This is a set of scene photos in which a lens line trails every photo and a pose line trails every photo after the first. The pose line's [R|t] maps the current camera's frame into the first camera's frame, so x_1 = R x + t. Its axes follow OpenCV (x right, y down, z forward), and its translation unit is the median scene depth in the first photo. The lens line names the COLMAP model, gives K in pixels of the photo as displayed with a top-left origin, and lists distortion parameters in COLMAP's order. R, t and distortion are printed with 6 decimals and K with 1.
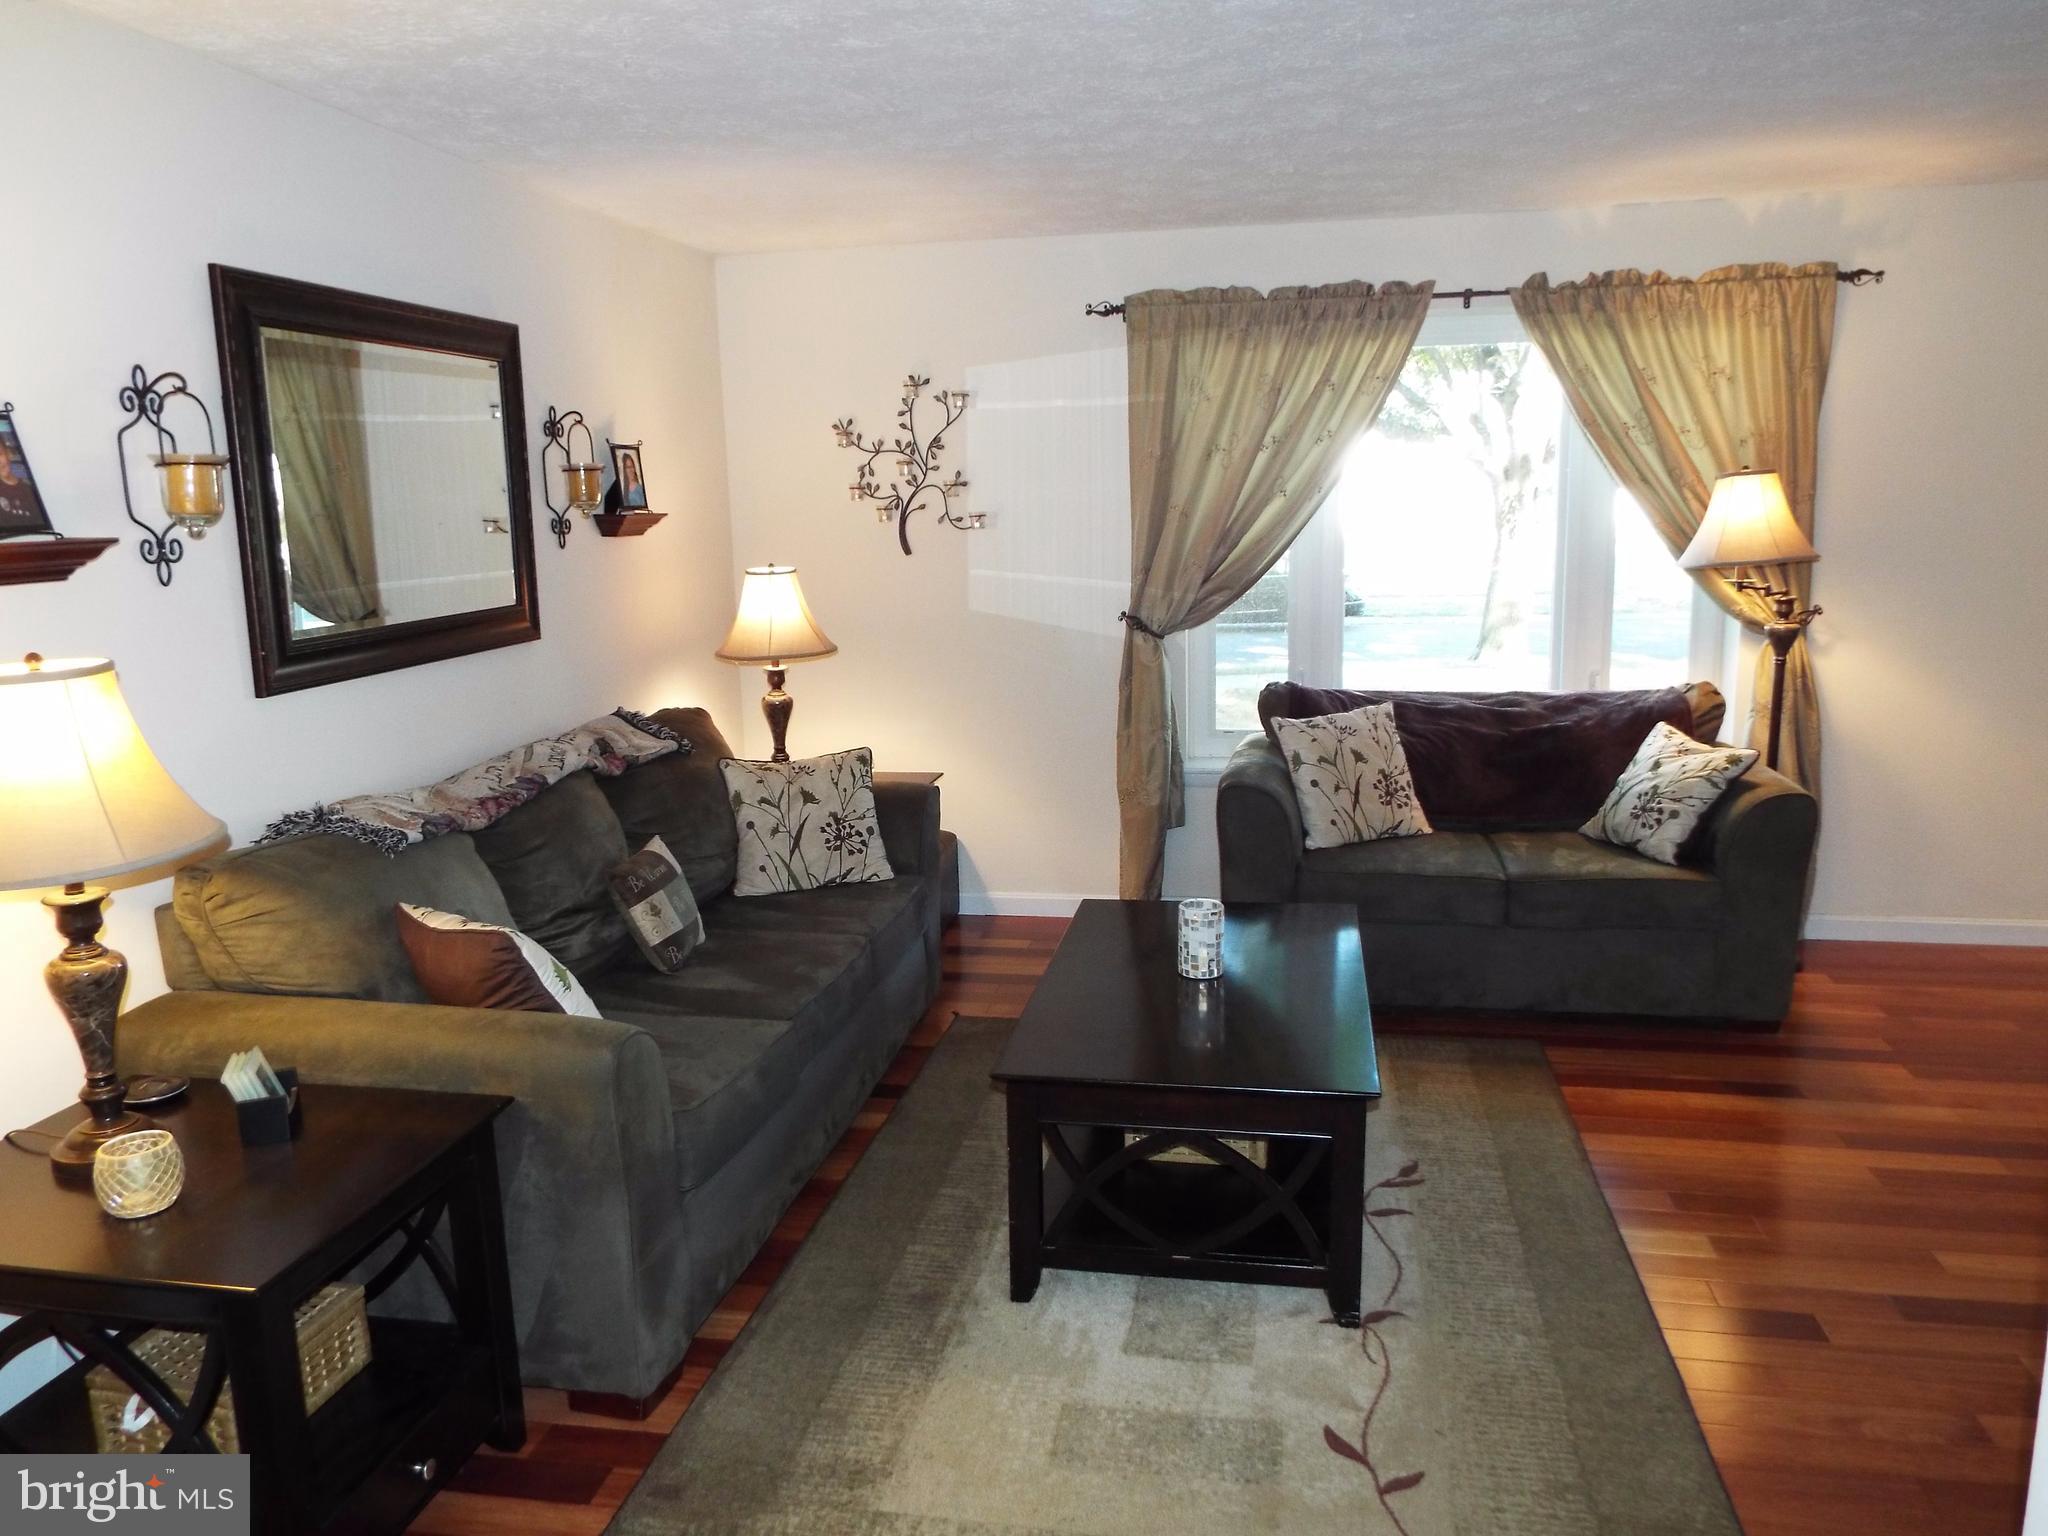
lens RADIAL K [[1500.6, 0, 1018.7], [0, 1500.6, 776.1], [0, 0, 1]] dist [-0.012651, 0.016402]
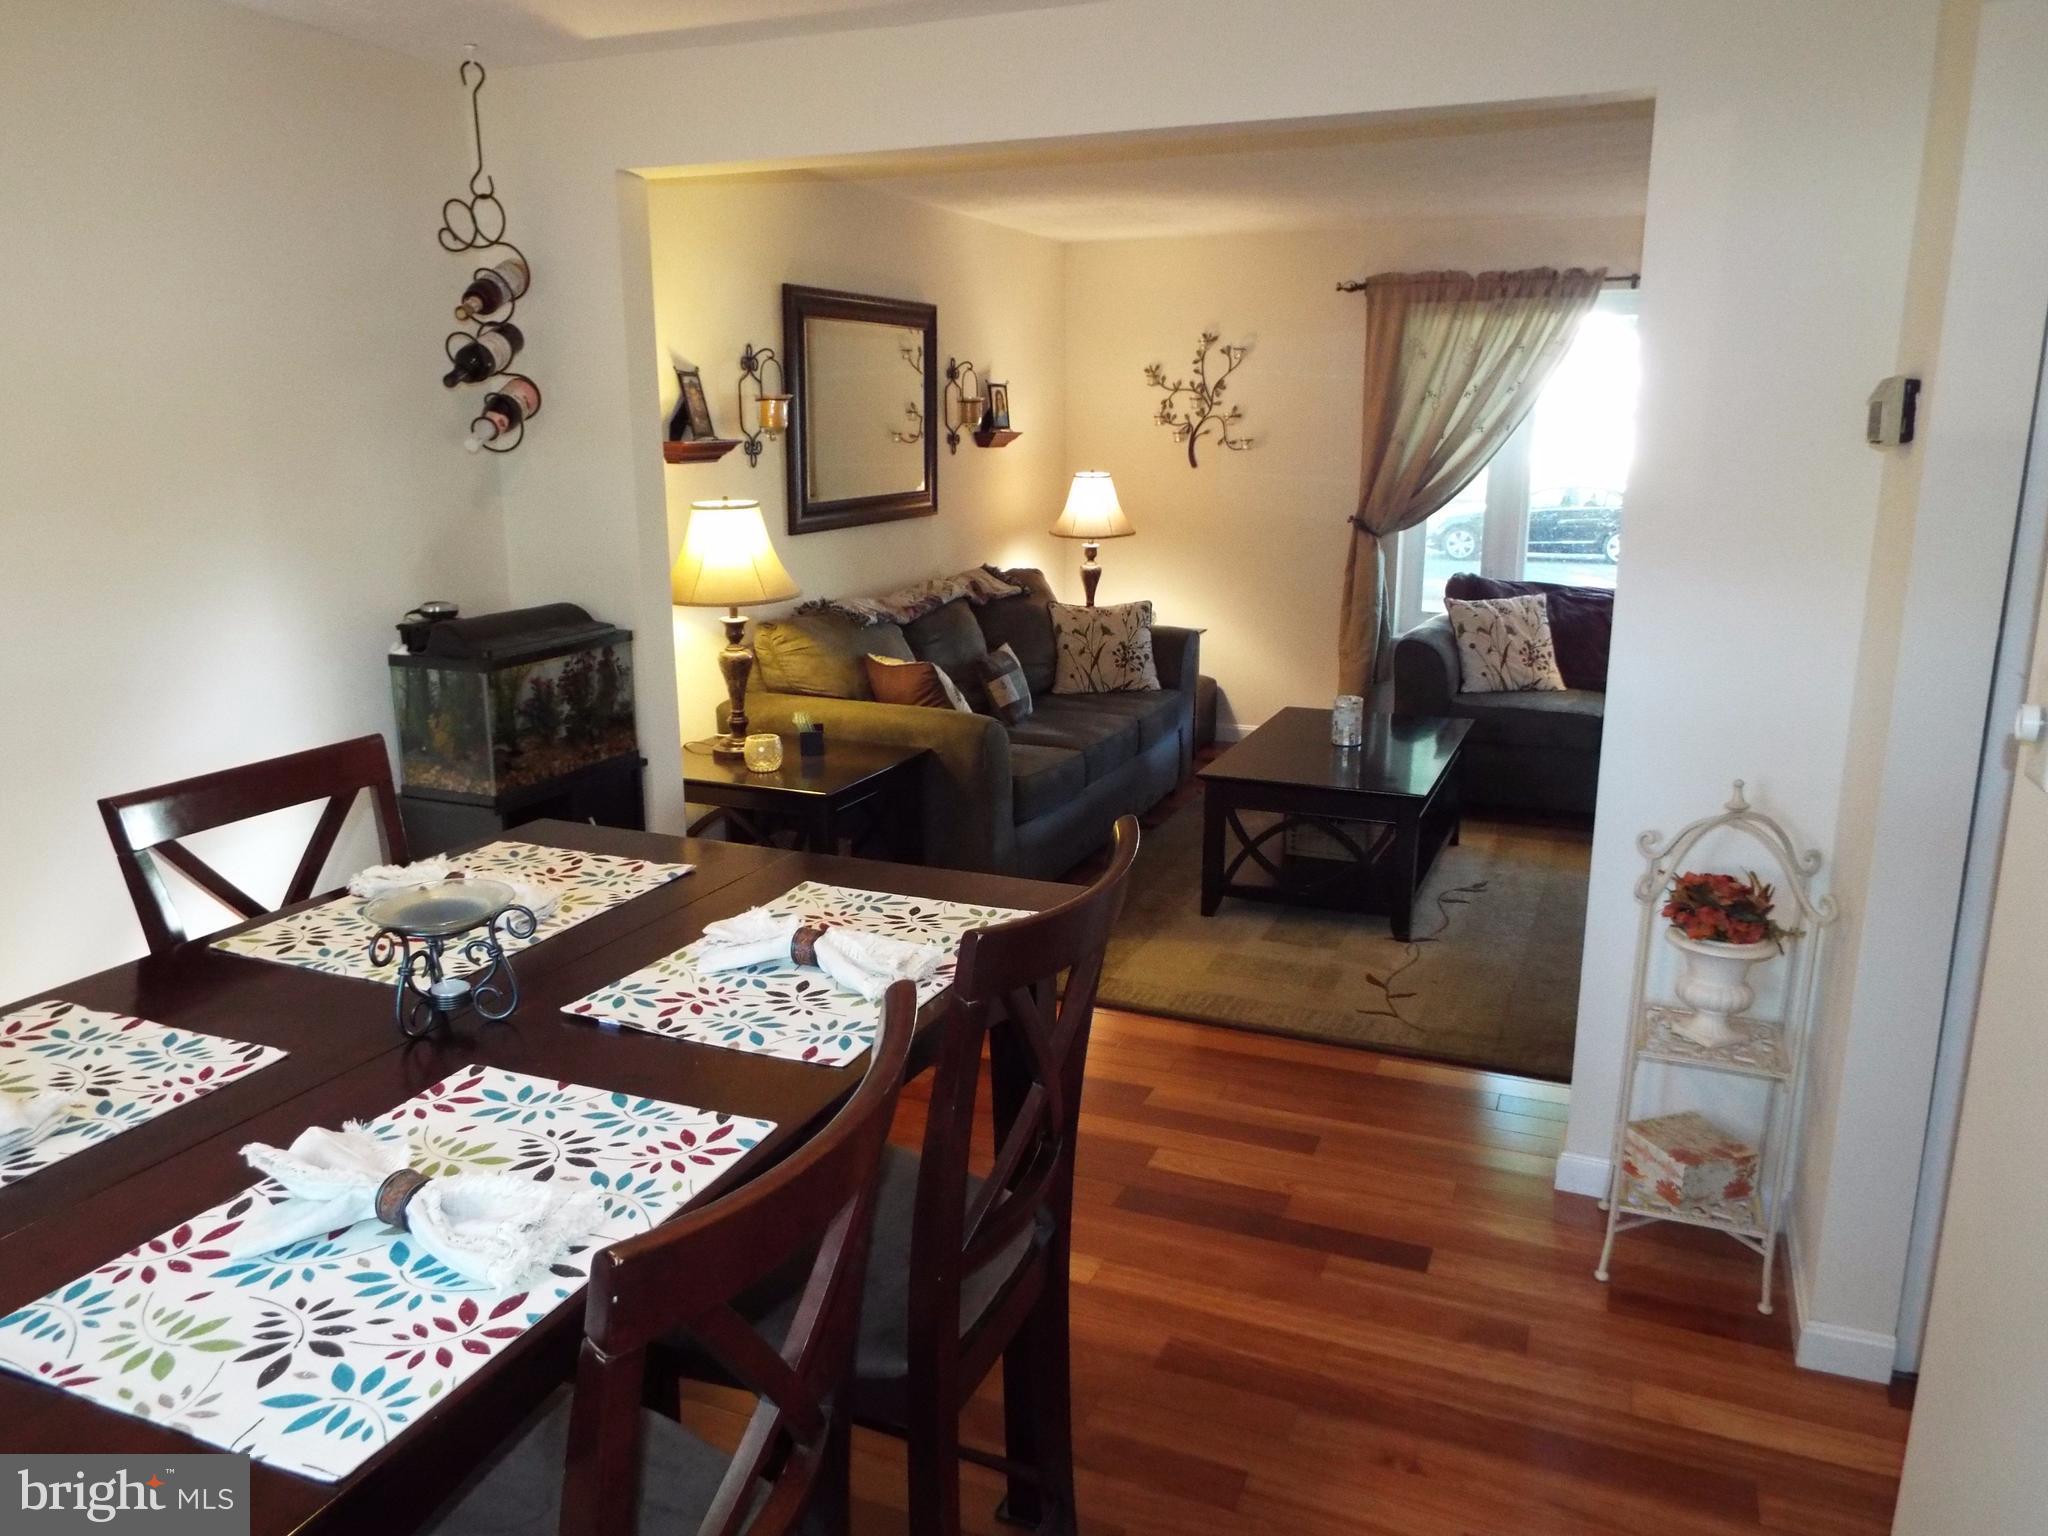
lens RADIAL K [[1500.6, 0, 1028.2], [0, 1500.6, 785.3], [0, 0, 1]] dist [-0.012651, 0.016402]
pose [[0.977409, 0.073921, -0.198009, 0.081149], [-0.062400, 0.996009, 0.063817, 0.070536], [0.201936, -0.050019, 0.978121, -0.427020]]
